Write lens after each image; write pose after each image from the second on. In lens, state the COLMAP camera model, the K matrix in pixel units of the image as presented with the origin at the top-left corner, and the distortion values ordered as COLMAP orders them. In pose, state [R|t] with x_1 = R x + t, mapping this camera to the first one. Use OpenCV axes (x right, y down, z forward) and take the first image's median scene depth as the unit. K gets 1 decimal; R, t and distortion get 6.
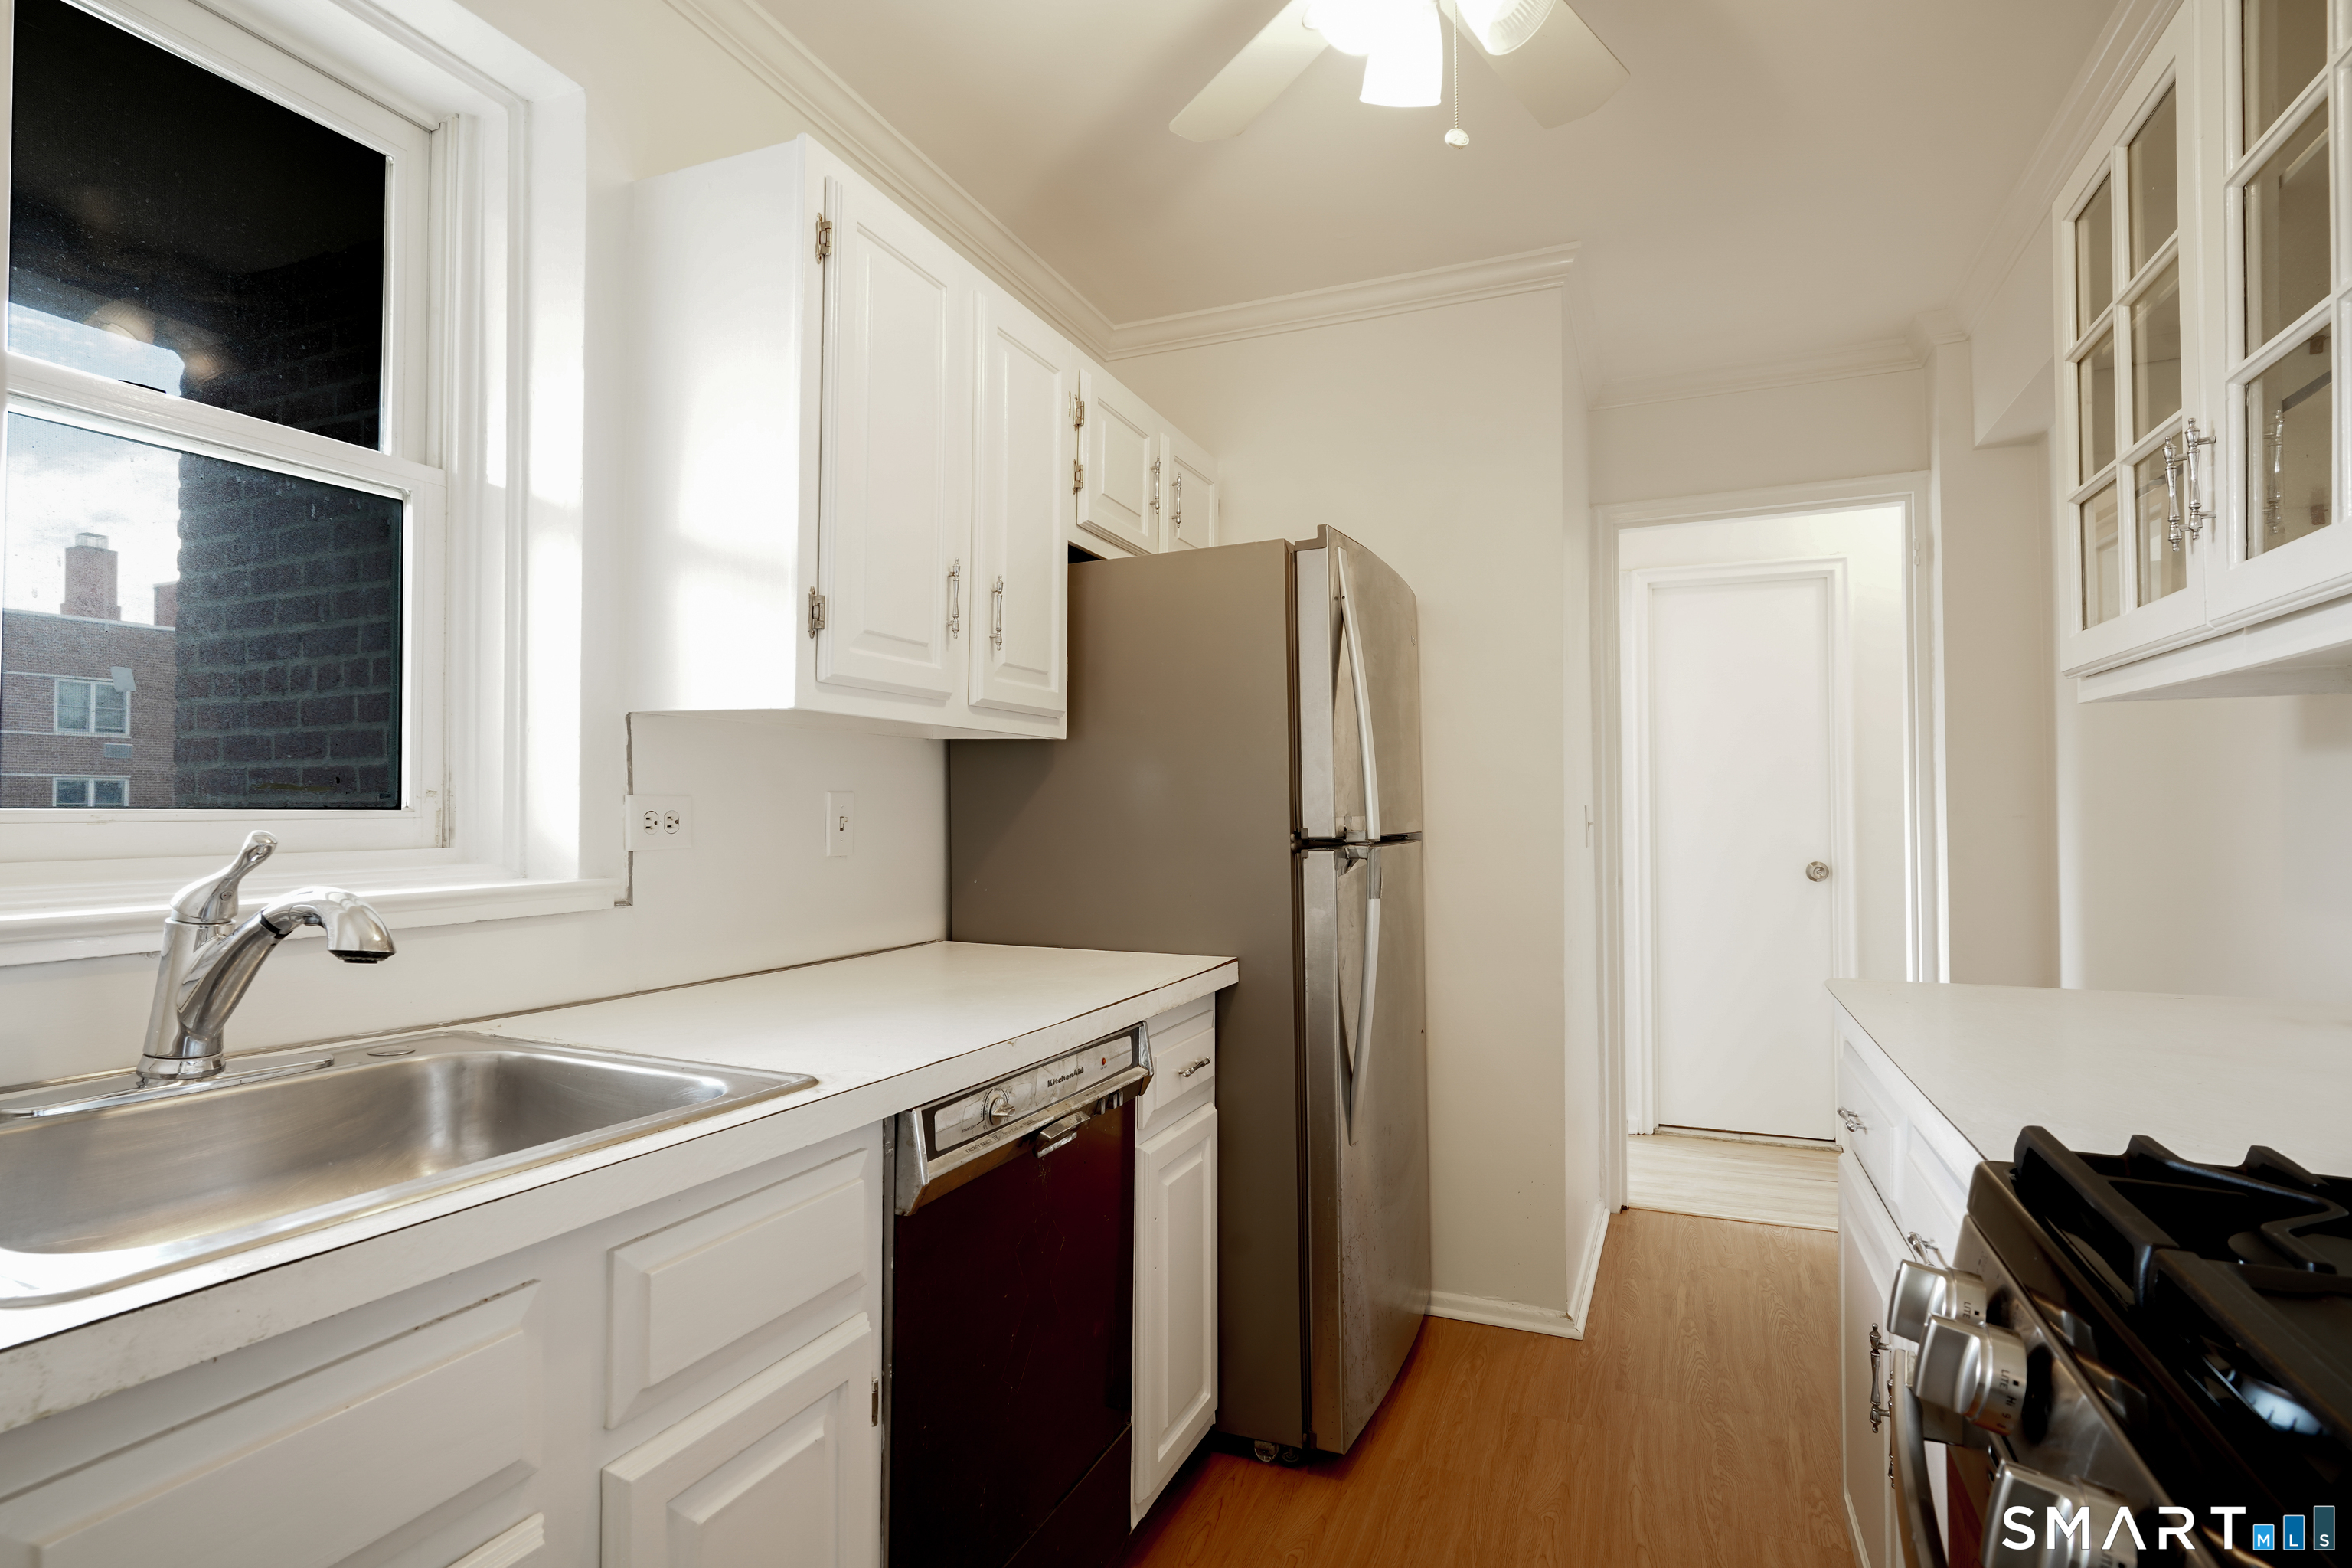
lens RADIAL K [[1209.1, 0, 1177.6], [0, 1209.1, 788.9], [0, 0, 1]] dist [-0.005137, 0.005709]
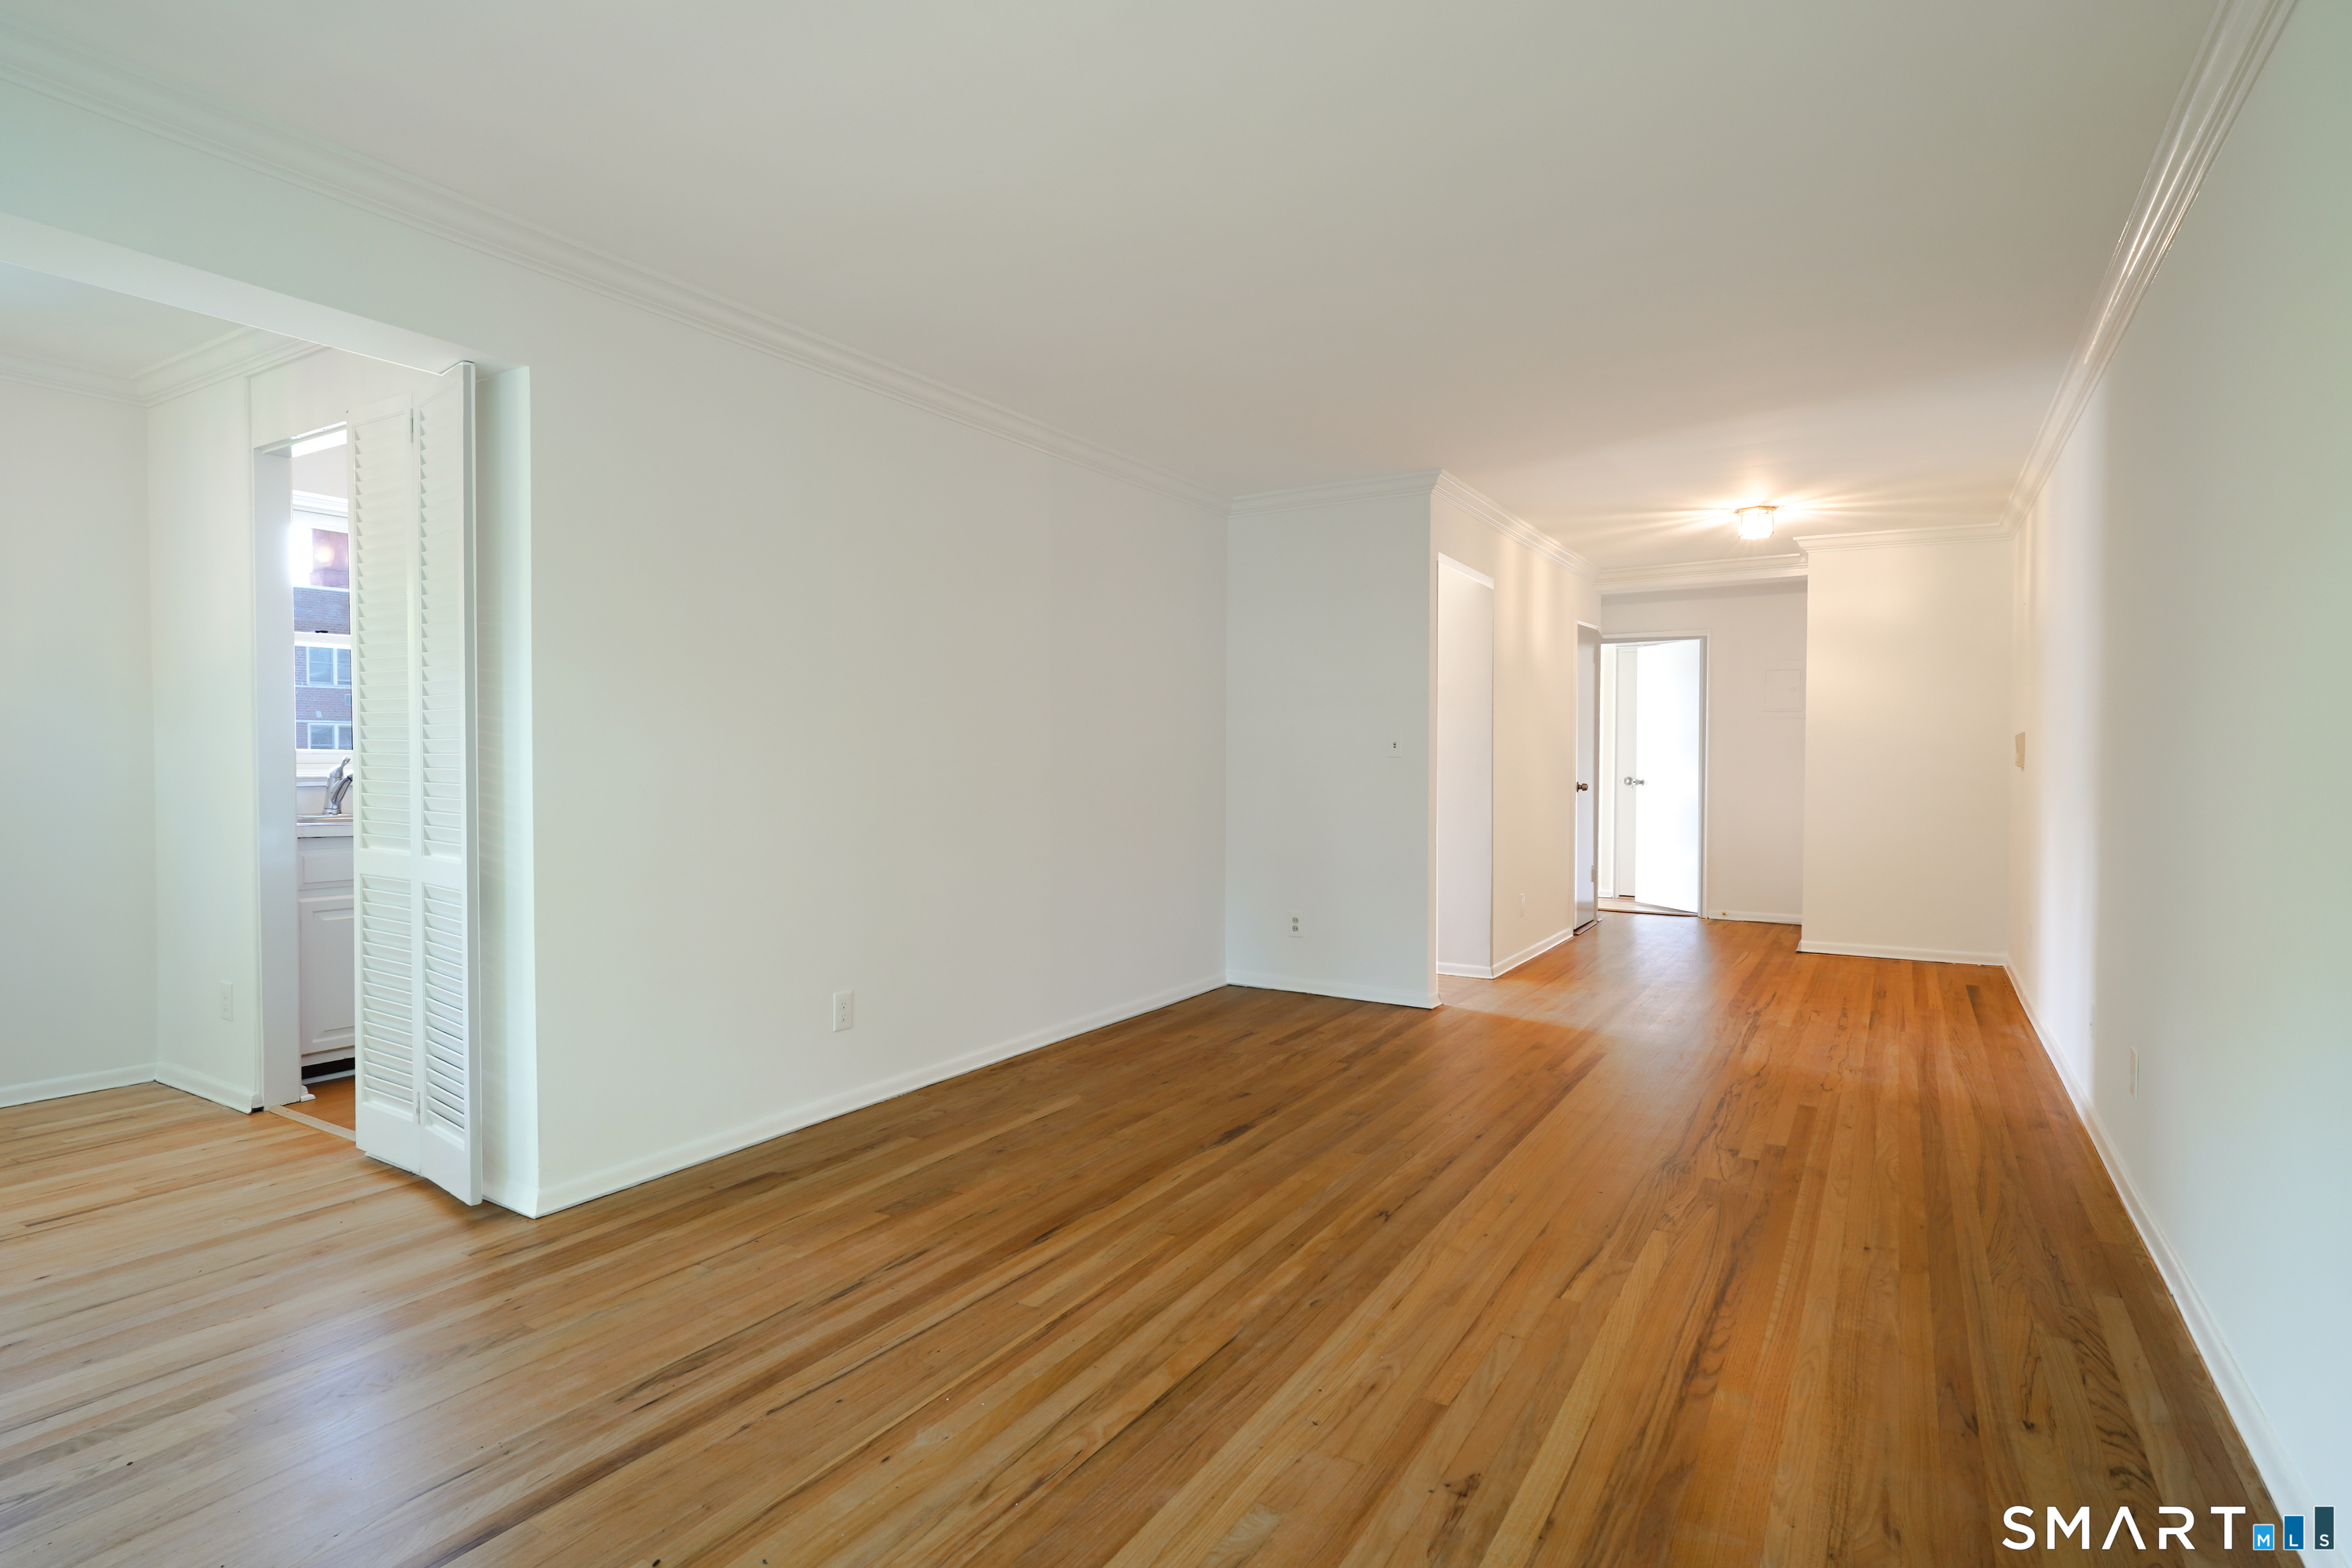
lens RADIAL K [[1209.1, 0, 1175.8], [0, 1209.1, 792.5], [0, 0, 1]] dist [-0.005137, 0.005709]
pose [[0.991853, 0.001261, -0.127379, 0.100860], [0.005808, 0.998463, 0.055115, -0.001862], [0.127253, -0.055405, 0.990322, -0.106929]]
